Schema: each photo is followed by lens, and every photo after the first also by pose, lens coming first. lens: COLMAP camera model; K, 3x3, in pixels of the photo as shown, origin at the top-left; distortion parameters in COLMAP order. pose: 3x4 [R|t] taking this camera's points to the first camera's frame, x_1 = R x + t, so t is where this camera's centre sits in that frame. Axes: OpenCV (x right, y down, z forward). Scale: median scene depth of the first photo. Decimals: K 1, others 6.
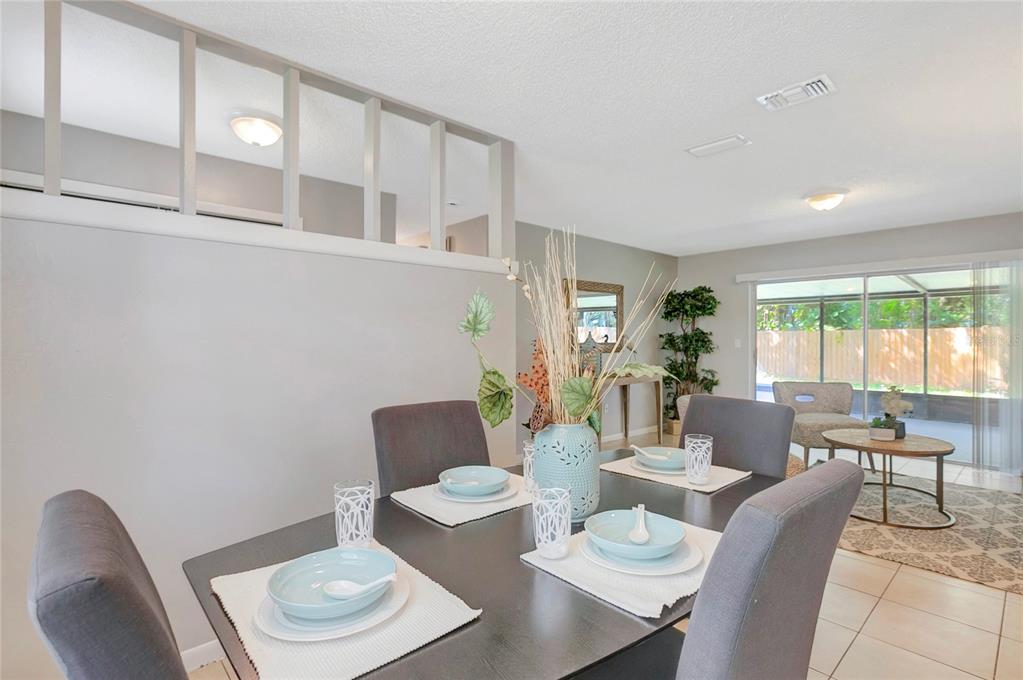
lens RADIAL K [[469.1, 0, 522.3], [0, 469.1, 341.5], [0, 0, 1]] dist [-0.003544, 0.001998]
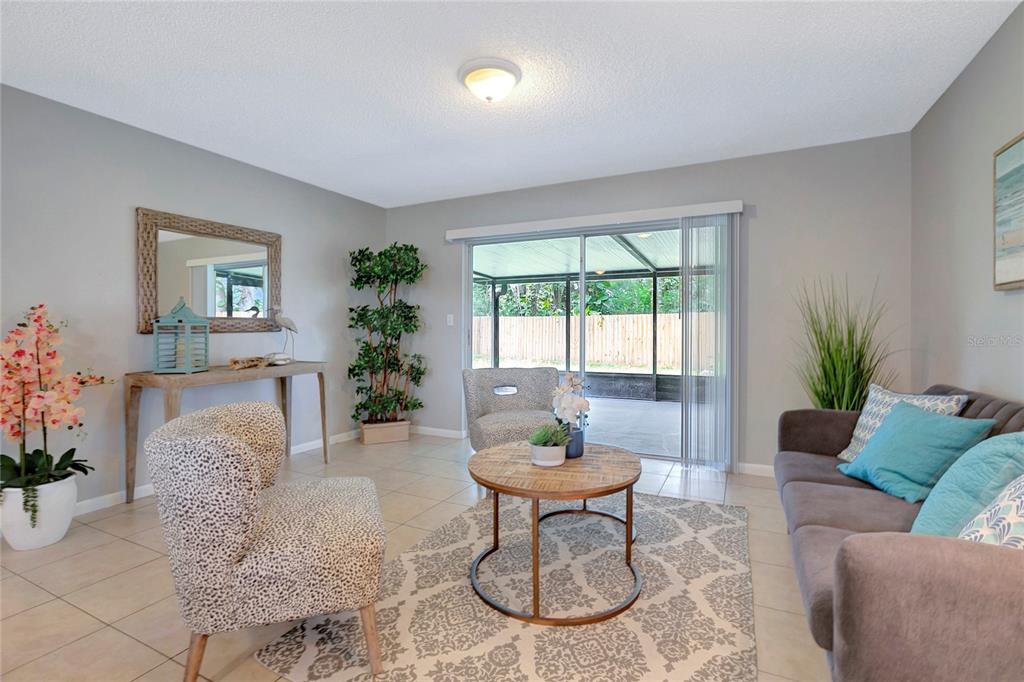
lens RADIAL K [[469.6, 0, 503.9], [0, 469.6, 335.5], [0, 0, 1]] dist [-0.003544, 0.001998]
pose [[0.933208, -0.009242, 0.359219, 0.260939], [0.003906, 0.999871, 0.015578, 0.018058], [-0.359316, -0.013135, 0.933123, 0.238322]]
